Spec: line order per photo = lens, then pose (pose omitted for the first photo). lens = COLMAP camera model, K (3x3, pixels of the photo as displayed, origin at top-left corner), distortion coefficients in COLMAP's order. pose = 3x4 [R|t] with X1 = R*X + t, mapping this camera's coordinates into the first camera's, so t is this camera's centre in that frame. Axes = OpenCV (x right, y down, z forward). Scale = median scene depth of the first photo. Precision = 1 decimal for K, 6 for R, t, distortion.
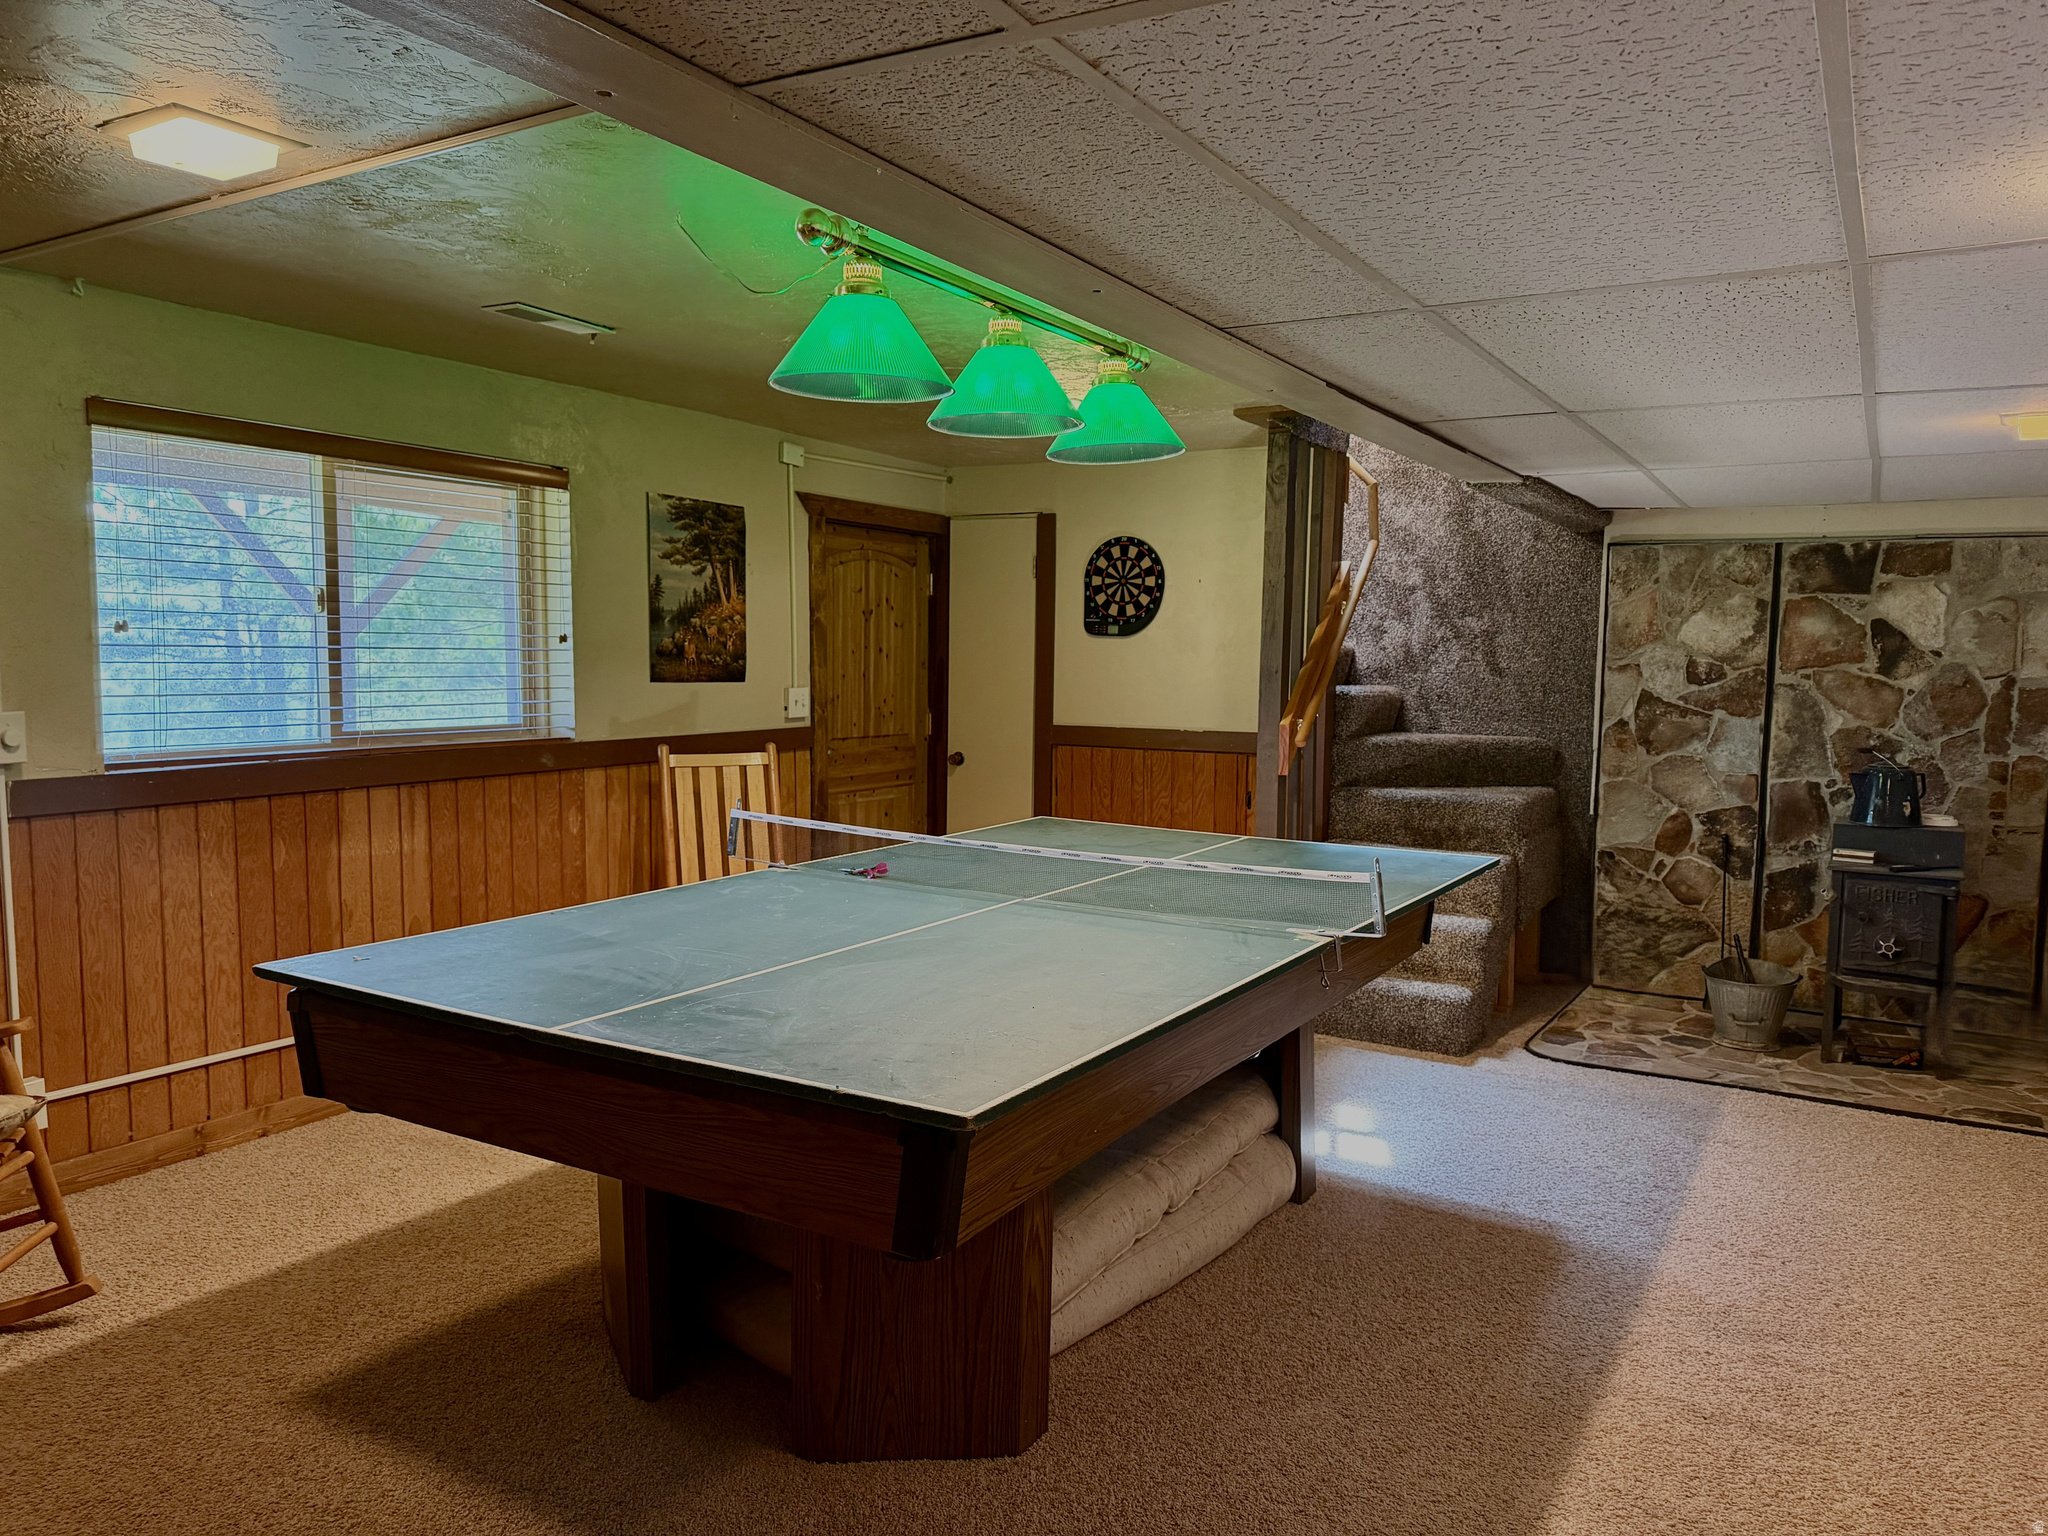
lens RADIAL K [[1459.8, 0, 1024.0], [0, 1459.8, 768.0], [0, 0, 1]] dist [0.001702, -0.067425]
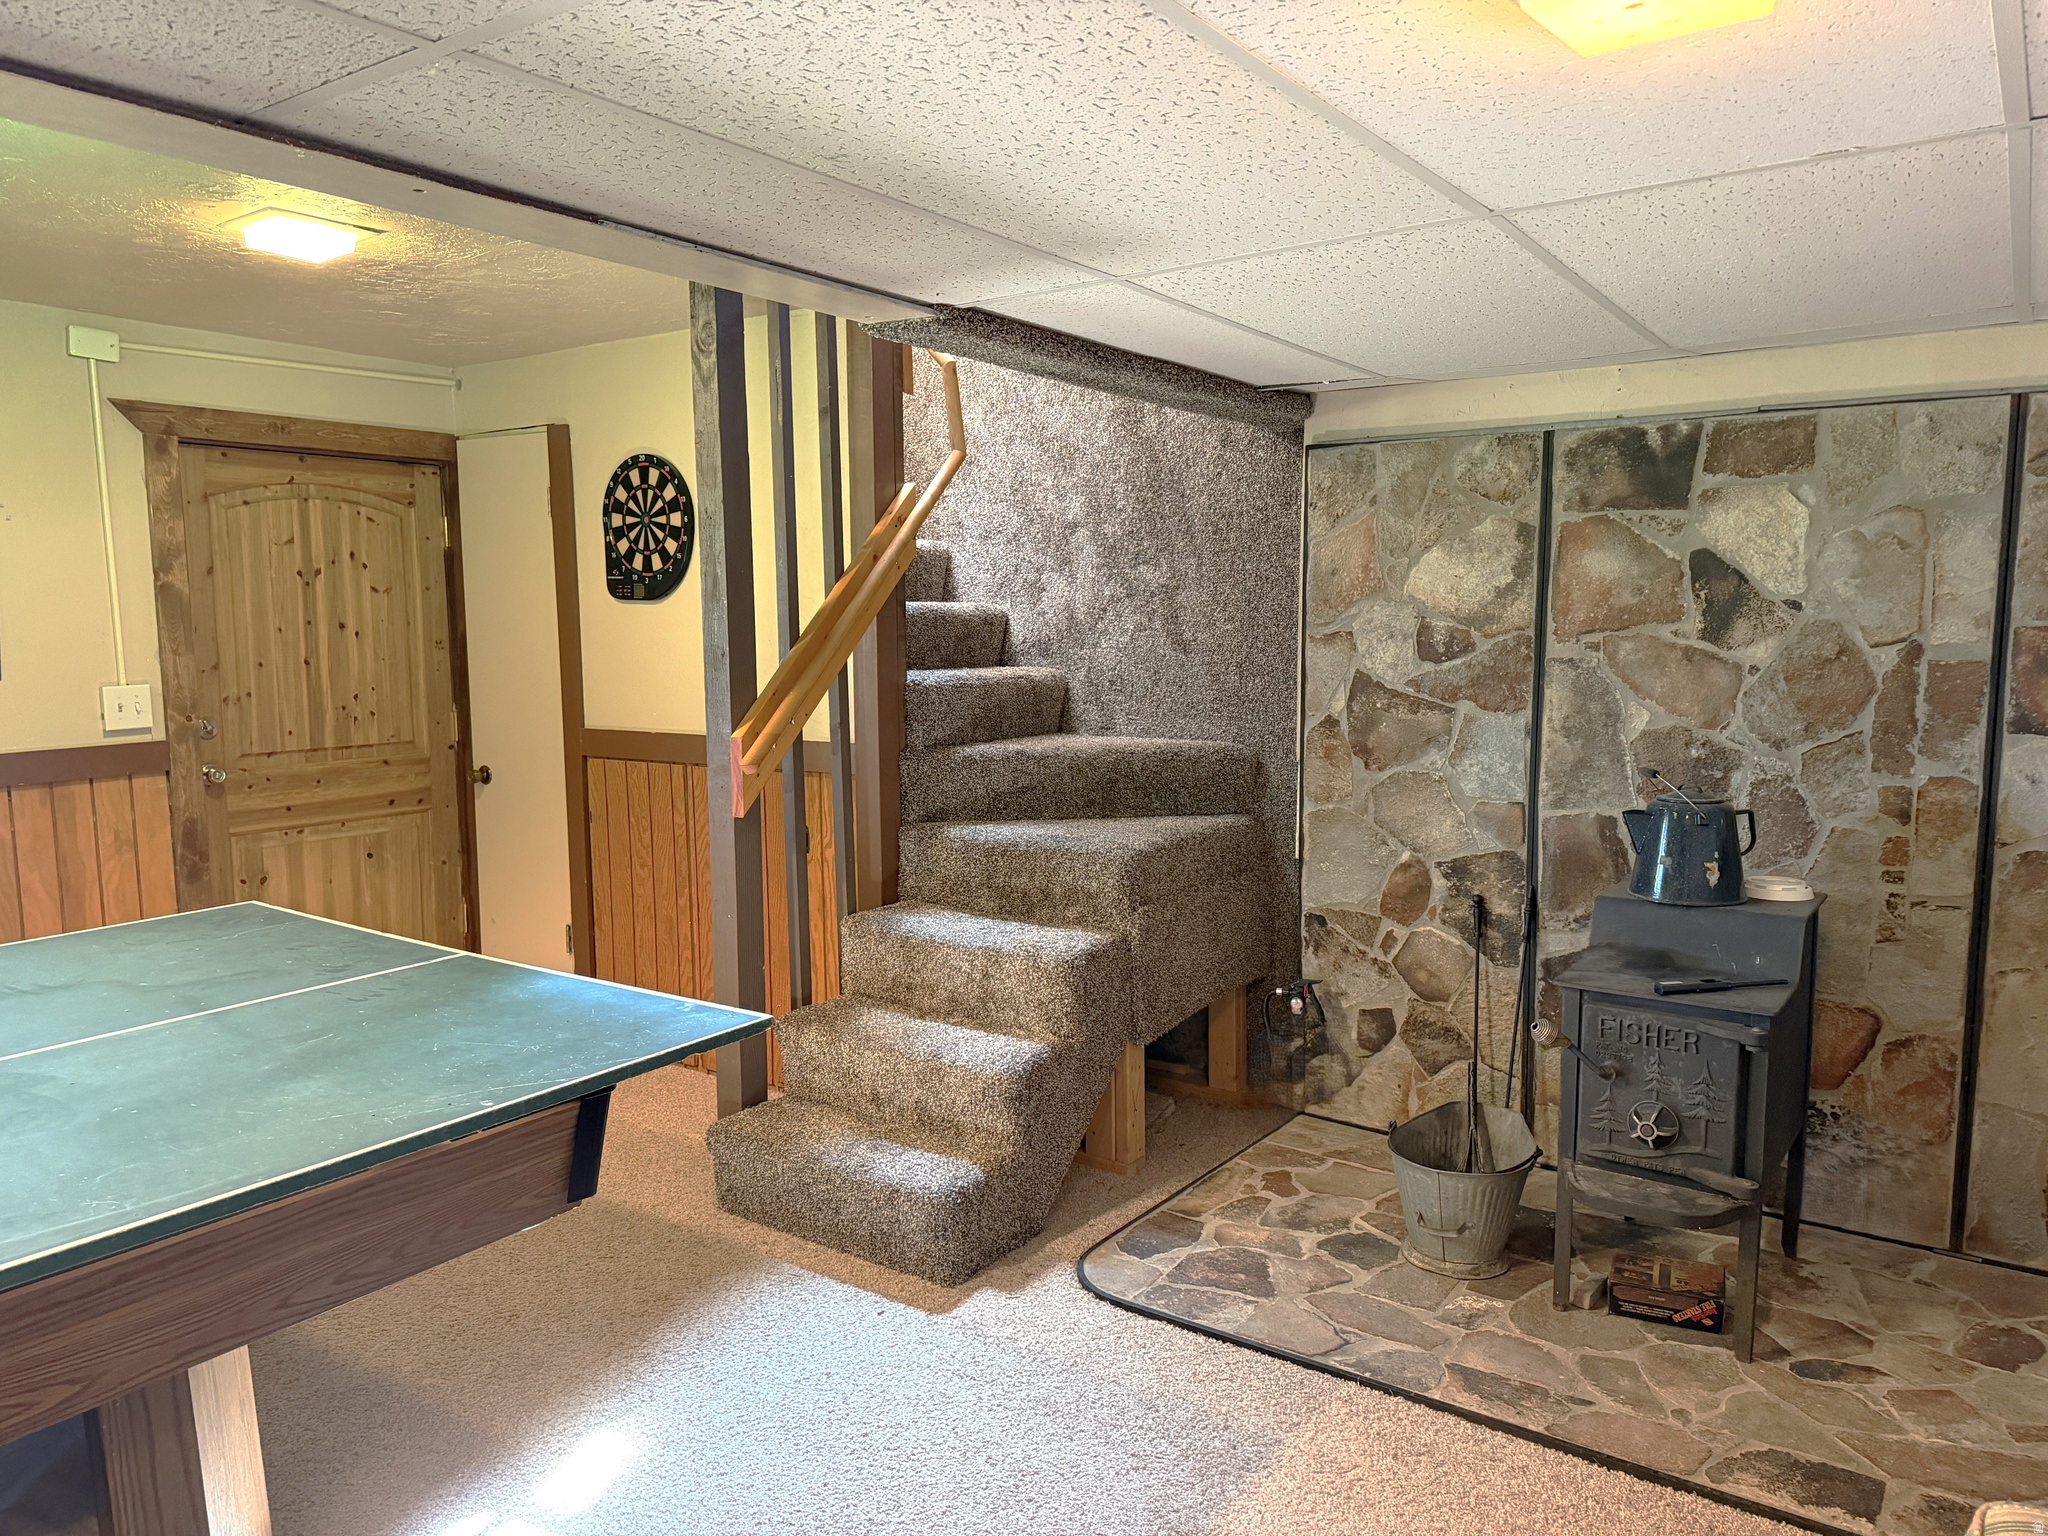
lens RADIAL K [[1424.5, 0, 1109.4], [0, 1424.5, 767.9], [0, 0, 1]] dist [0.137533, -0.330529]
pose [[0.998988, -0.011176, -0.043571, 0.349879], [0.012240, 0.999632, 0.024224, -0.027802], [0.043284, -0.024733, 0.998757, 0.364372]]
